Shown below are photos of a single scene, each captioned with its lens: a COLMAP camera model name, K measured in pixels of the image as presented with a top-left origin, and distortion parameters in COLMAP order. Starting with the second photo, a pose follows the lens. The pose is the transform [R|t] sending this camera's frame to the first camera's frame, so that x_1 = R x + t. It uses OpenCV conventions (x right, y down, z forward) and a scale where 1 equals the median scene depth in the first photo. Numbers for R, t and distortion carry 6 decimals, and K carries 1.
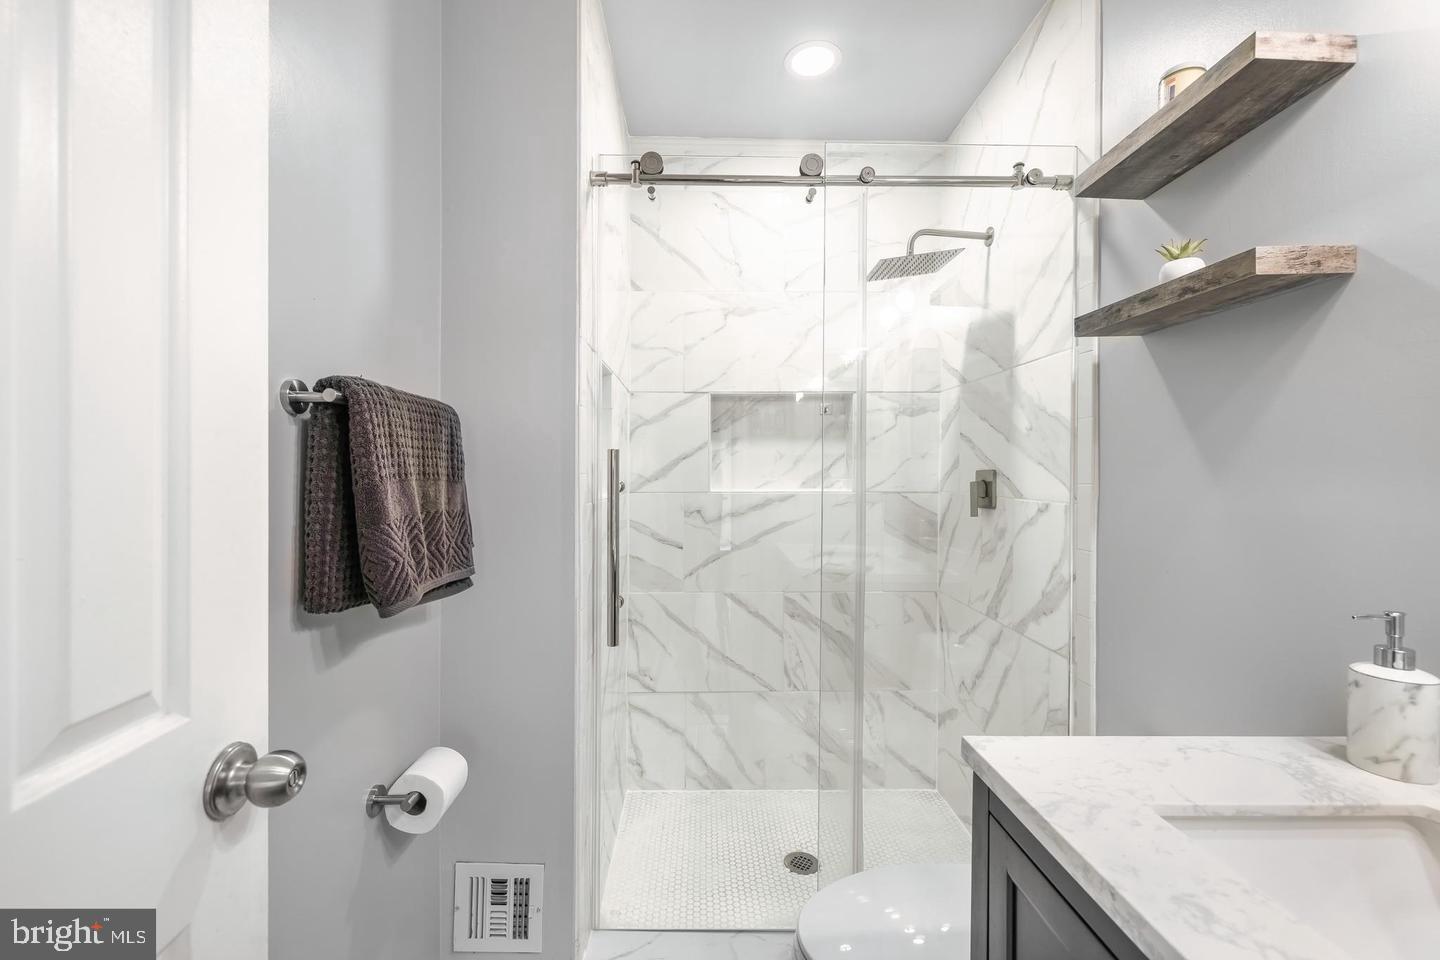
lens RADIAL K [[621.9, 0, 723.7], [0, 621.9, 479.9], [0, 0, 1]] dist [-0.001350, -0.000122]
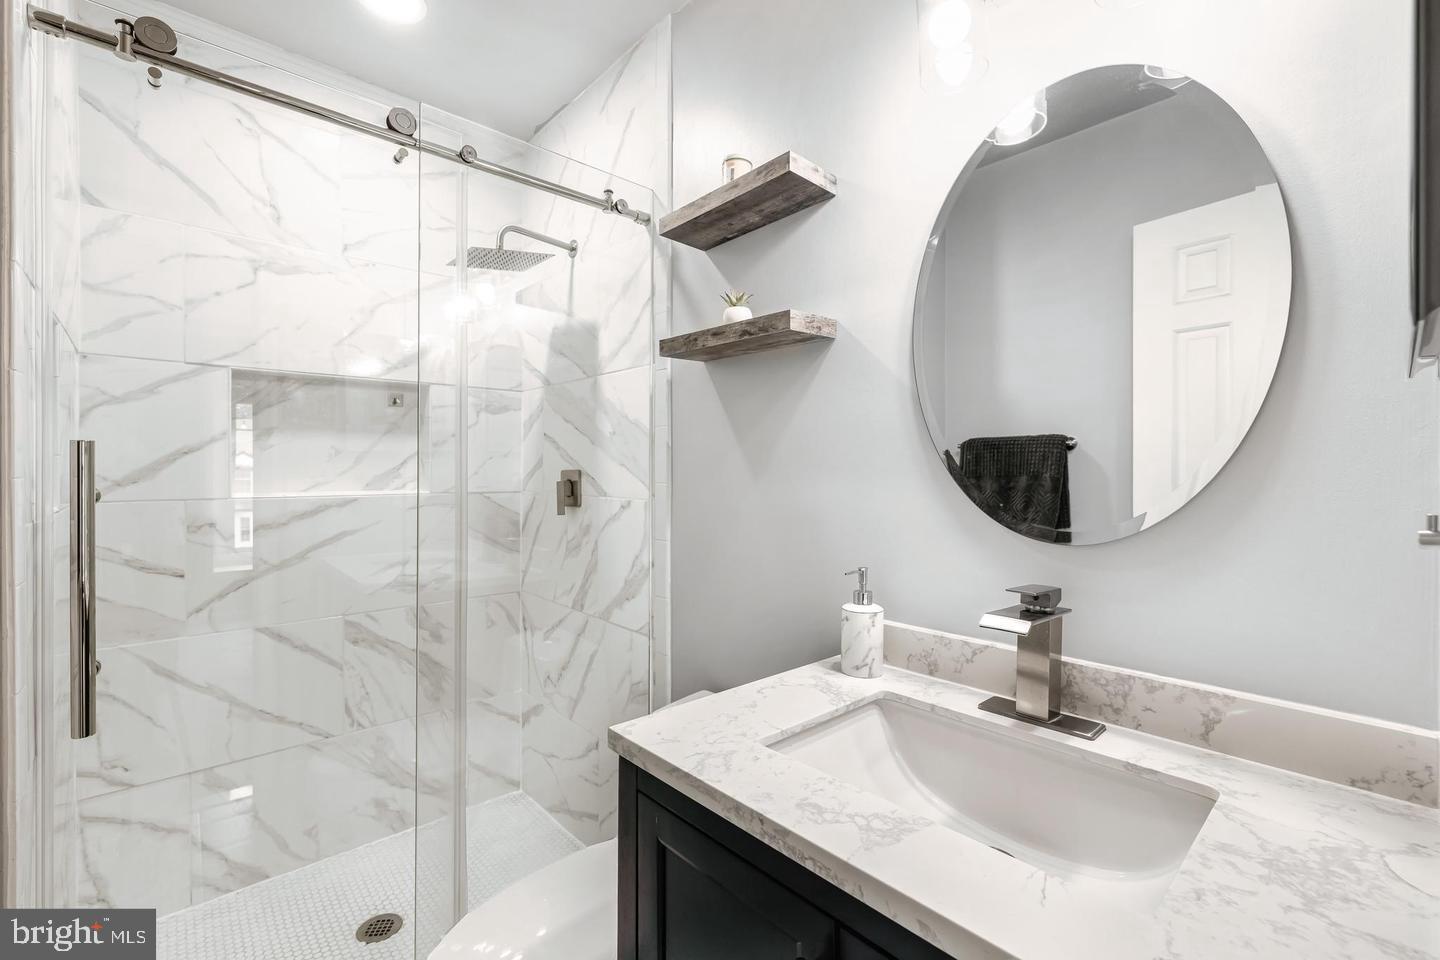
lens RADIAL K [[621.9, 0, 726.5], [0, 621.9, 475.6], [0, 0, 1]] dist [-0.001350, -0.000122]
pose [[0.749362, -0.004632, 0.662144, -0.095417], [0.004647, 0.999988, 0.001737, -0.008629], [-0.662144, 0.001775, 0.749374, 0.045799]]
